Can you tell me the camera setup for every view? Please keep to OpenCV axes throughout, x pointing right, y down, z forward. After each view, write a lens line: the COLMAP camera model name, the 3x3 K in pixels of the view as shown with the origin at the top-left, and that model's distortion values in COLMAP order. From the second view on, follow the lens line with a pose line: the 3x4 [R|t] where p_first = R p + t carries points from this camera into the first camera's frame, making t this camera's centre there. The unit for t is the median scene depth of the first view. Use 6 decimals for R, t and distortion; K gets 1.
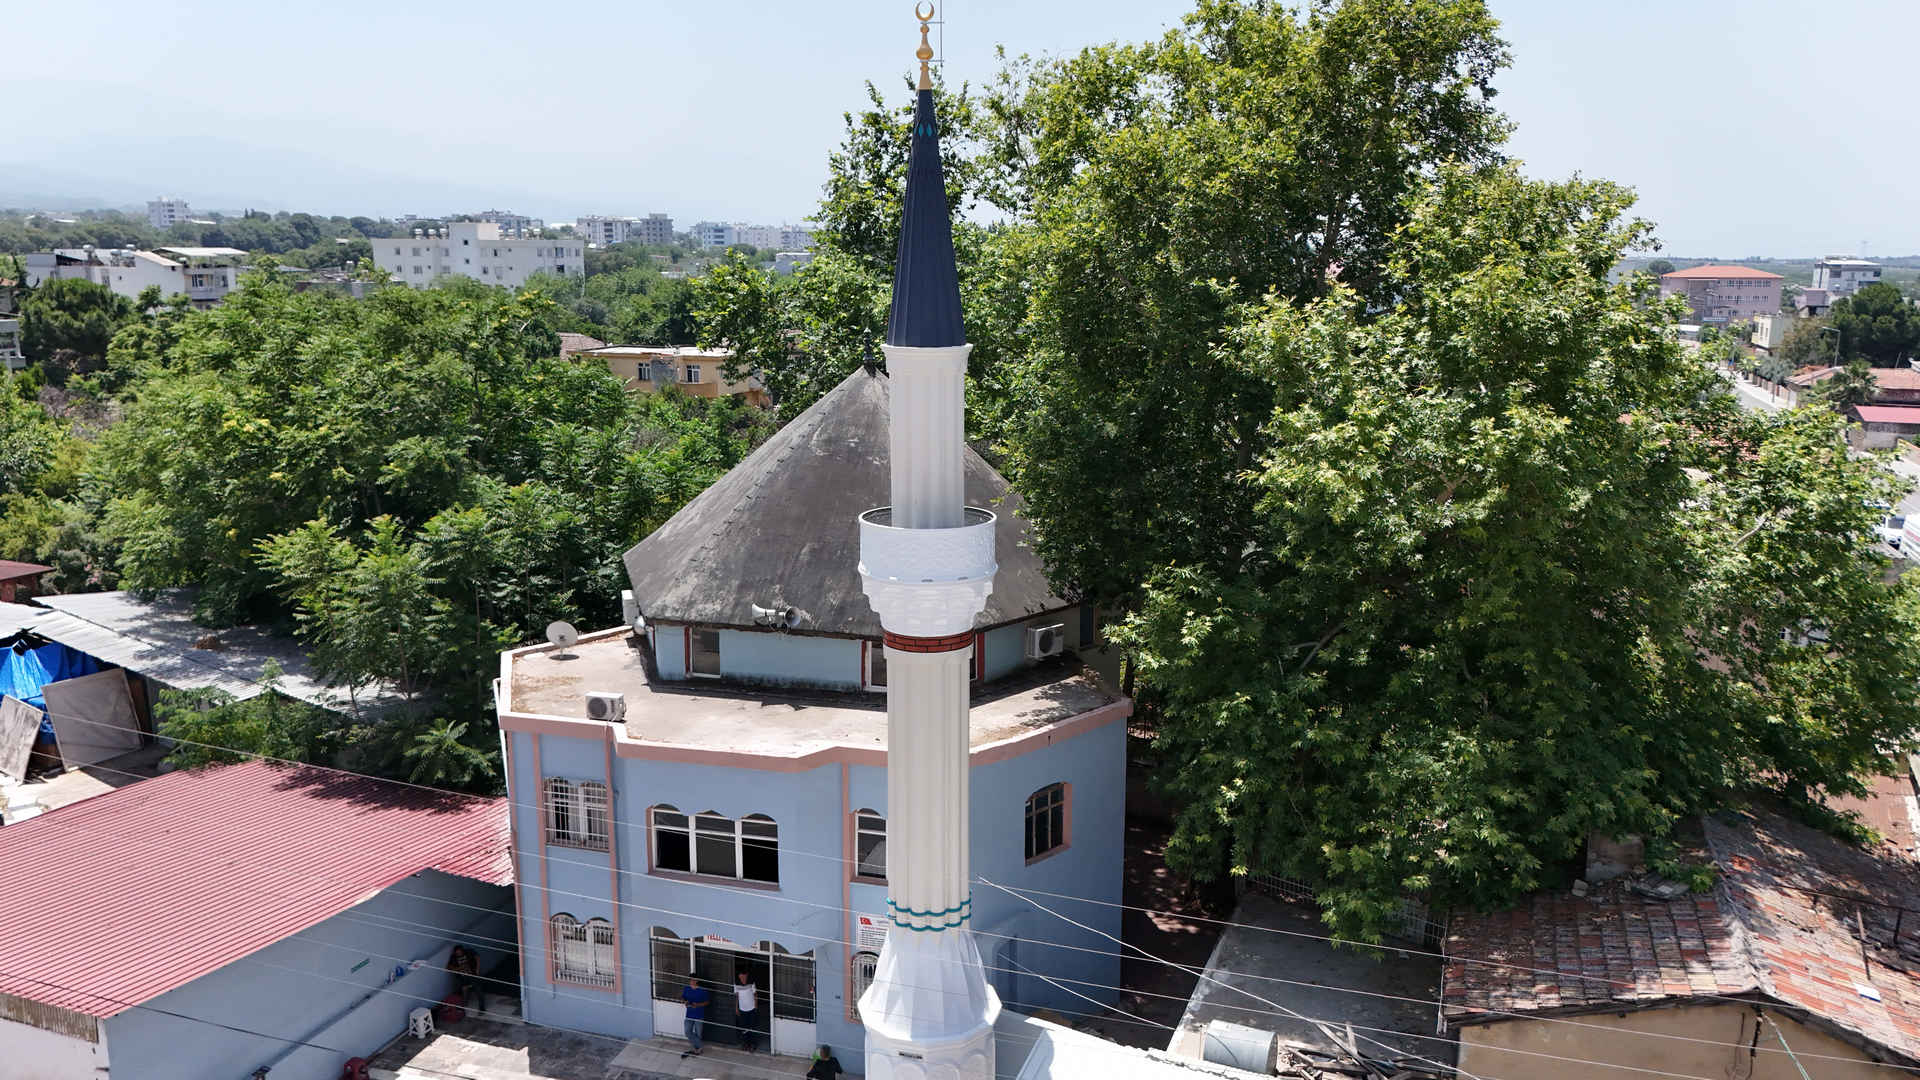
lens RADIAL K [[1416.8, 0, 970.0], [0, 1416.8, 536.1], [0, 0, 1]] dist [0.065608, -0.071763]
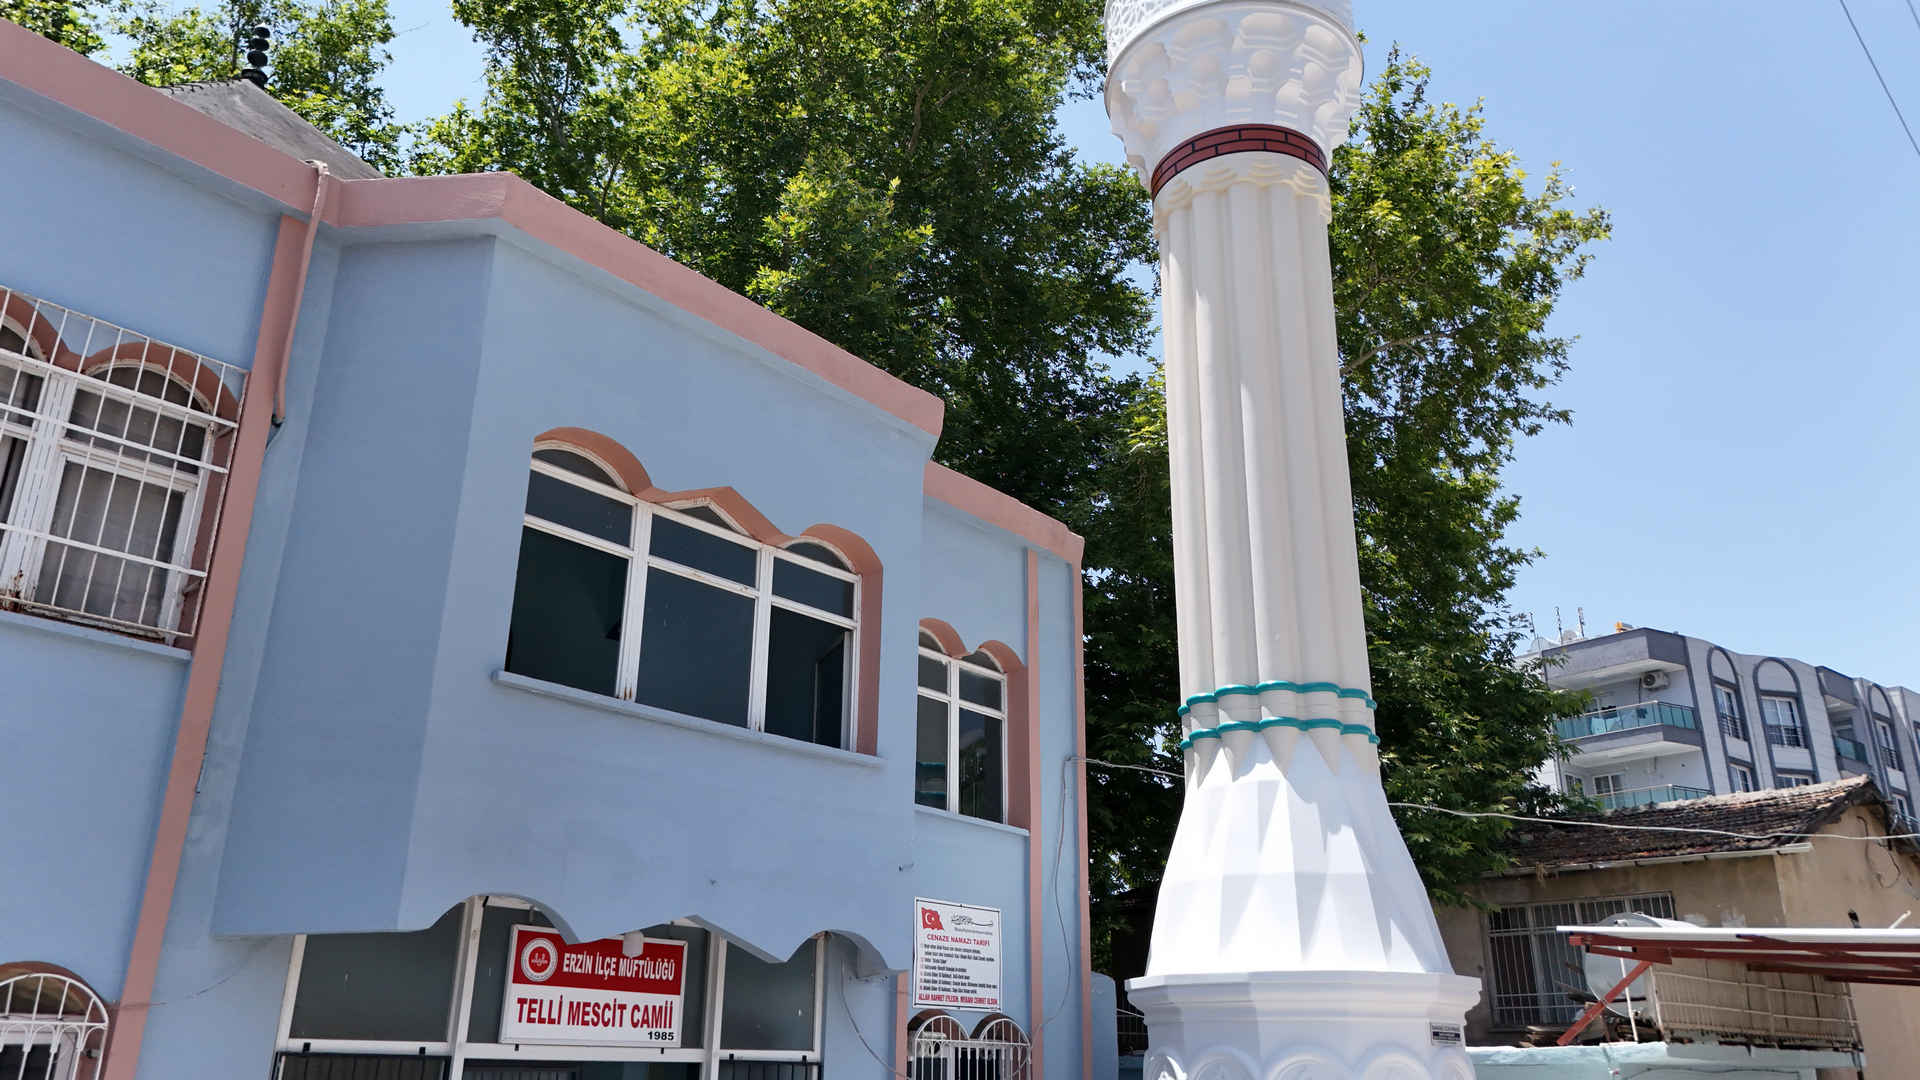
lens RADIAL K [[1416.8, 0, 989.6], [0, 1416.8, 520.8], [0, 0, 1]] dist [0.065608, -0.071763]
pose [[0.413397, 0.339164, 0.845027, -0.406188], [0.187585, 0.876410, -0.443528, 0.334566], [-0.891019, 0.341868, 0.298683, 0.803864]]
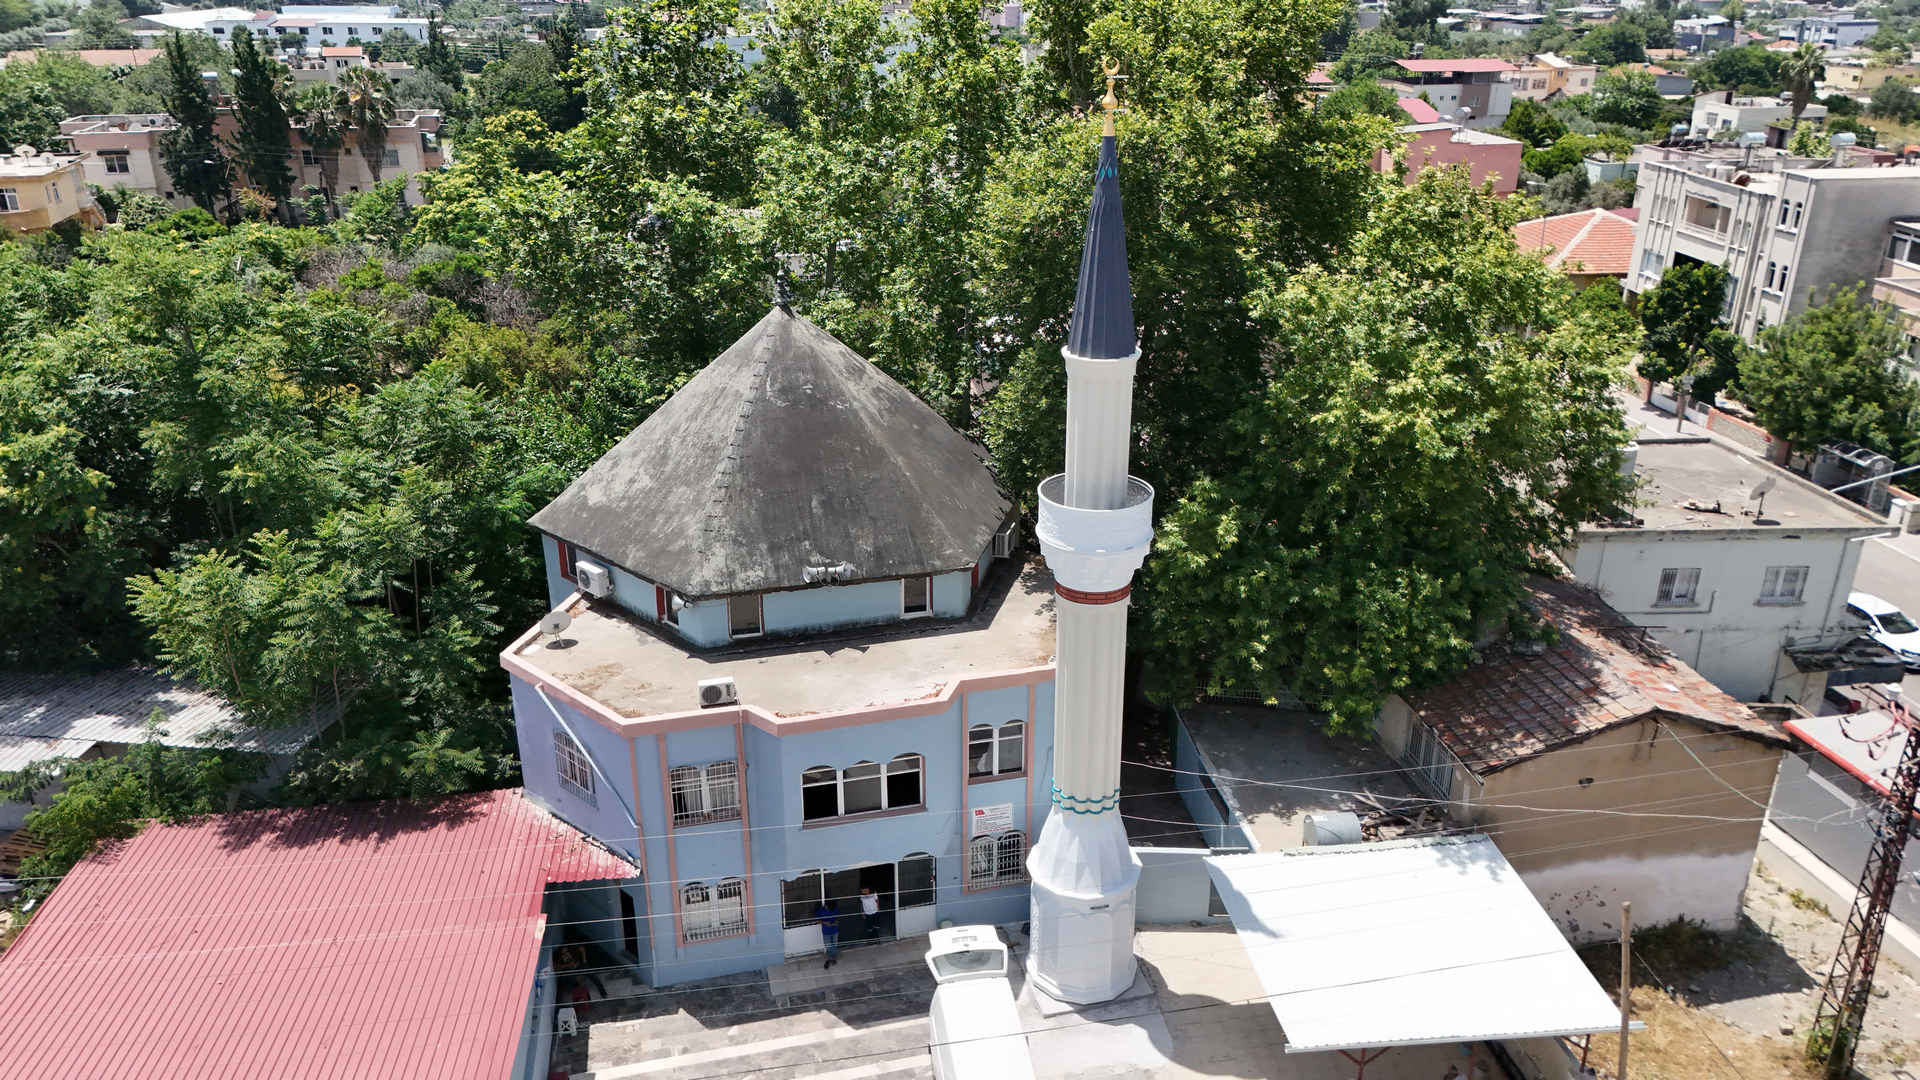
lens RADIAL K [[1416.8, 0, 965.3], [0, 1416.8, 535.9], [0, 0, 1]] dist [0.065608, -0.071763]
pose [[0.865685, -0.193463, 0.461694, -0.561750], [0.101798, 0.971065, 0.216030, -0.201614], [-0.490129, -0.140014, 0.860331, 0.020519]]
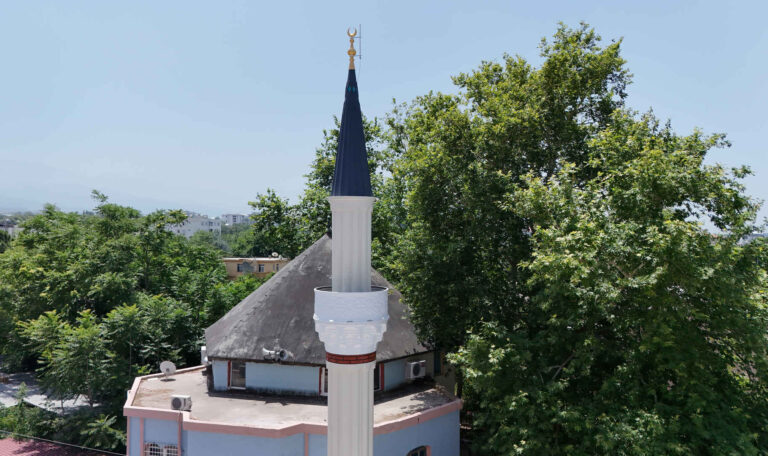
lens RADIAL K [[600.3, 0, 386.6], [0, 600.3, 220.0], [0, 0, 1]] dist [0.028065, -0.011762]
pose [[0.999995, 0.000573, 0.003214, 0.011534], [0.000117, 0.977544, -0.210733, 0.052419], [-0.003263, 0.210732, 0.977538, 0.174555]]
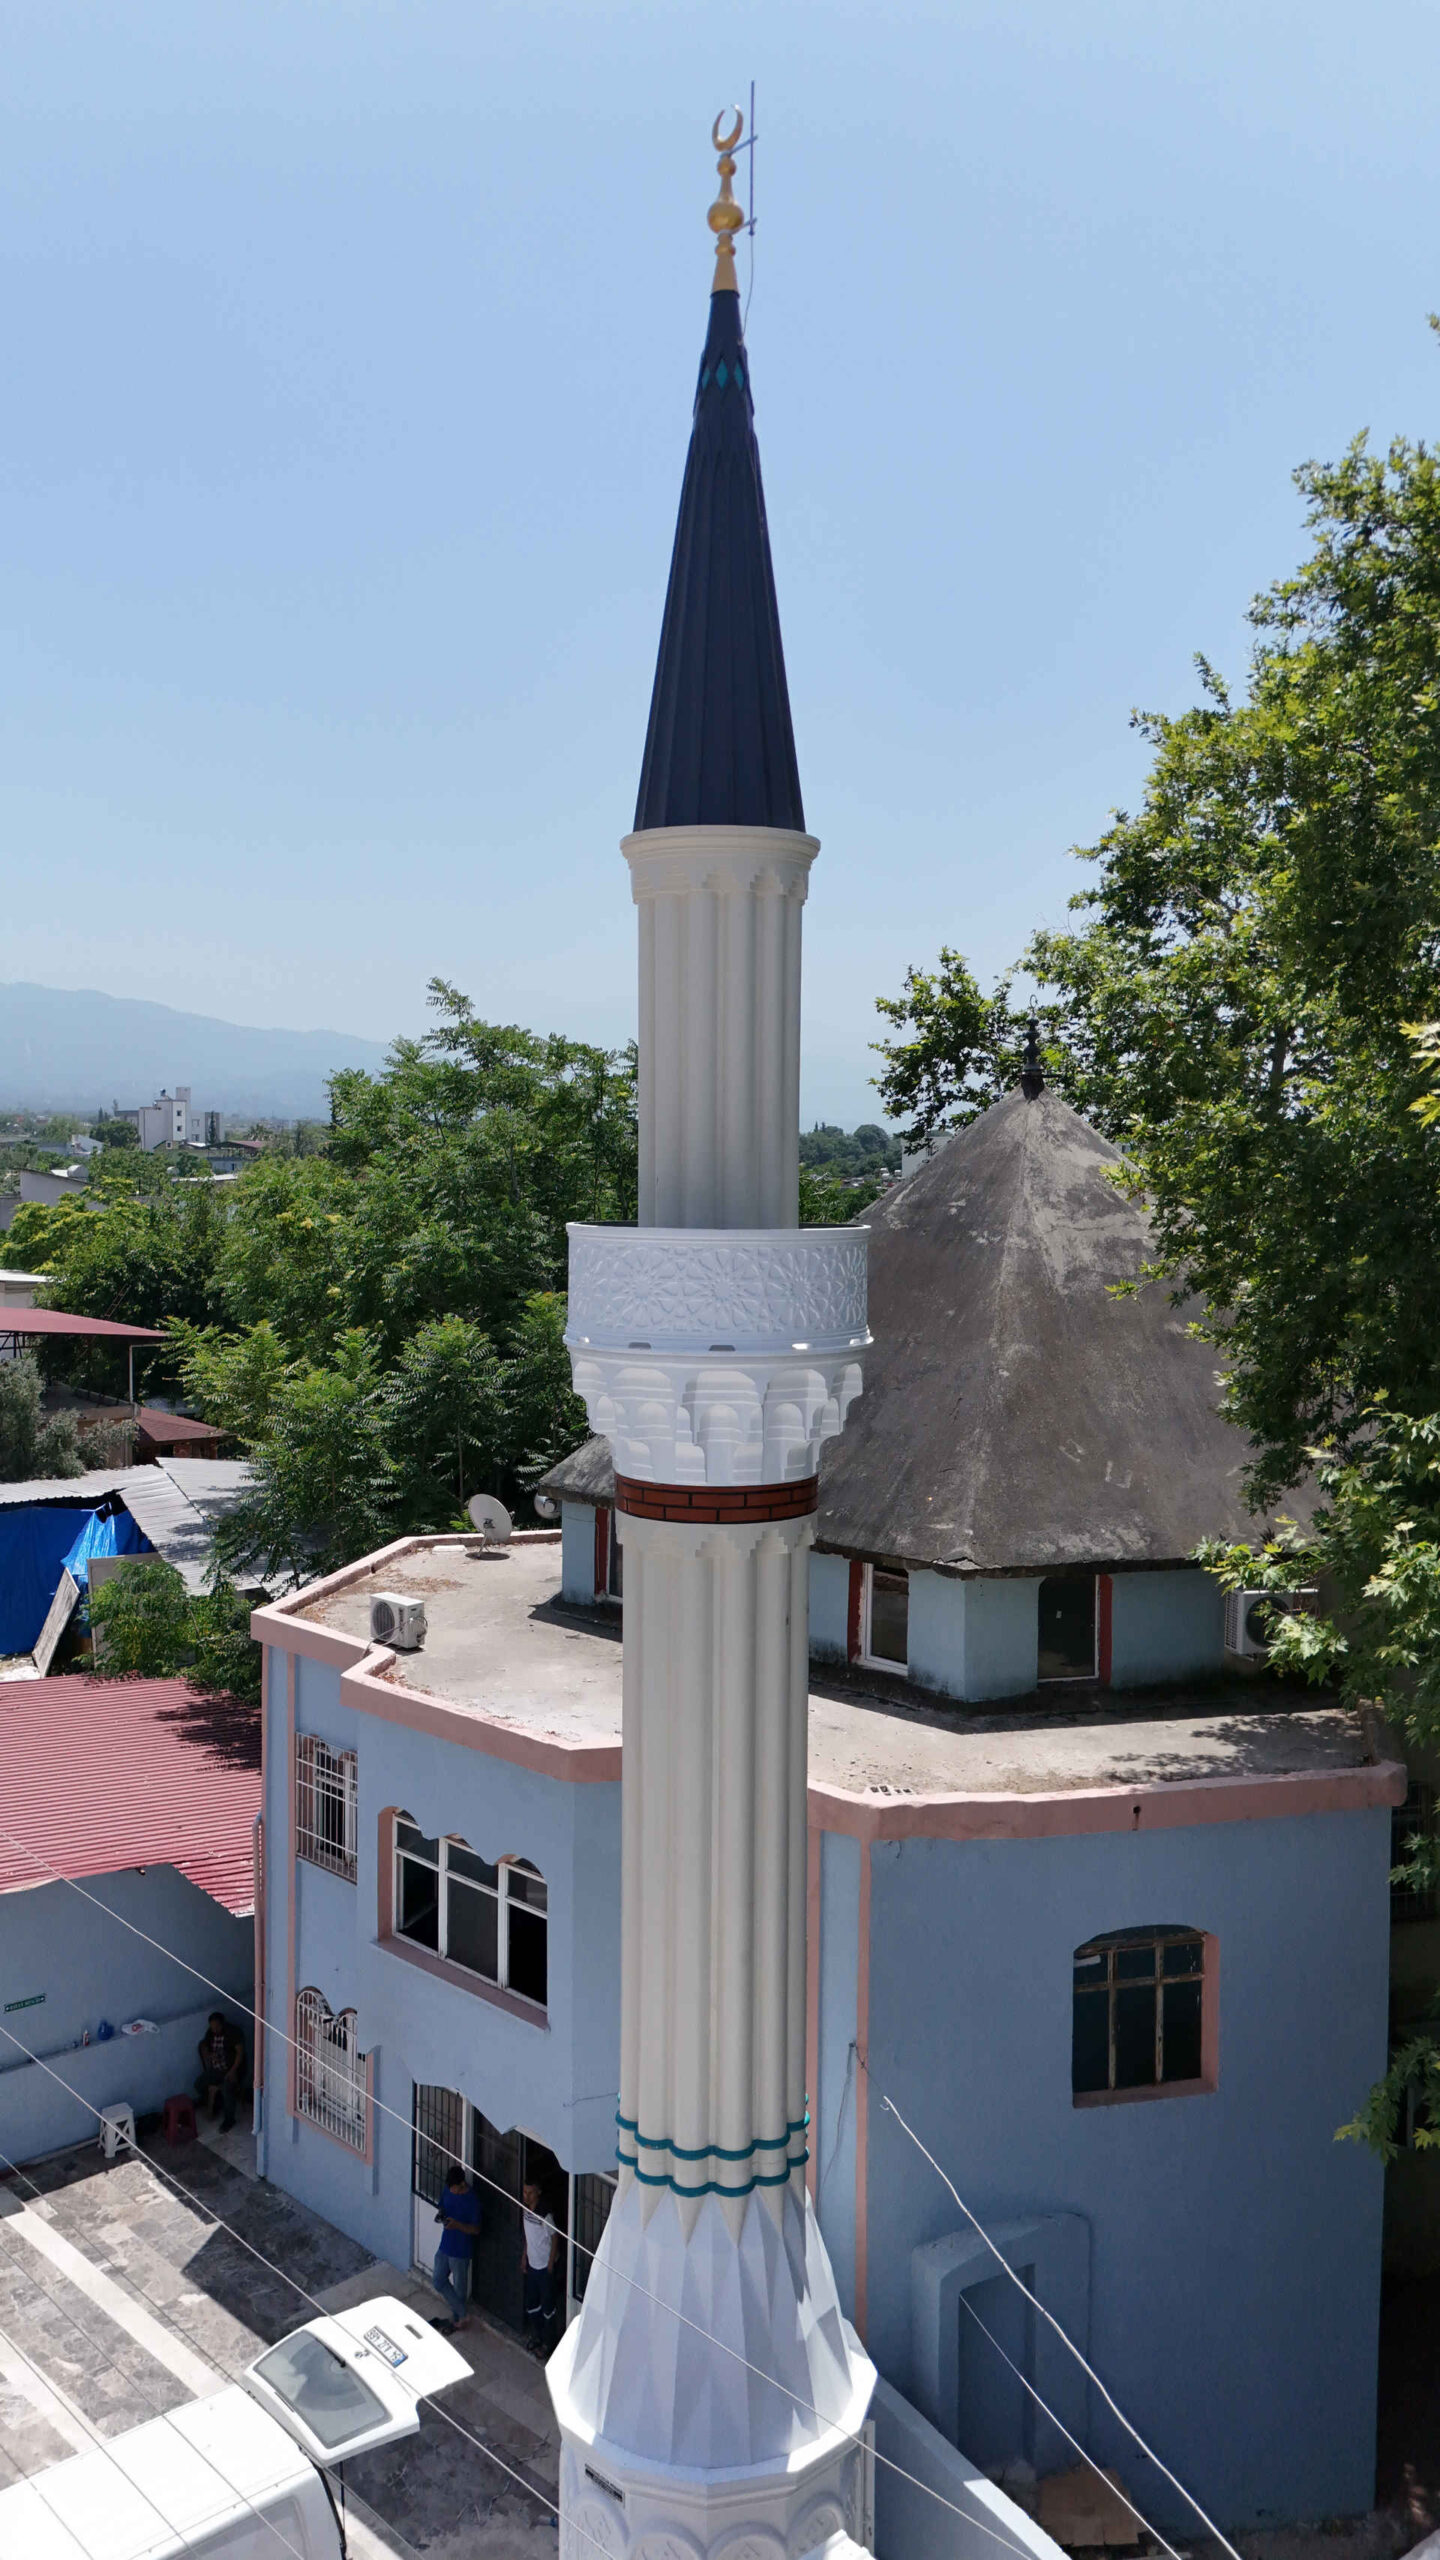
lens RADIAL K [[1889.1, 0, 725.9], [0, 1889.1, 1269.5], [0, 0, 1]] dist [0.065608, -0.071763]
pose [[0.868272, 0.029411, -0.495216, 0.224476], [-0.102919, 0.987202, -0.121820, 0.060707], [0.485296, 0.156740, 0.860186, 0.397640]]
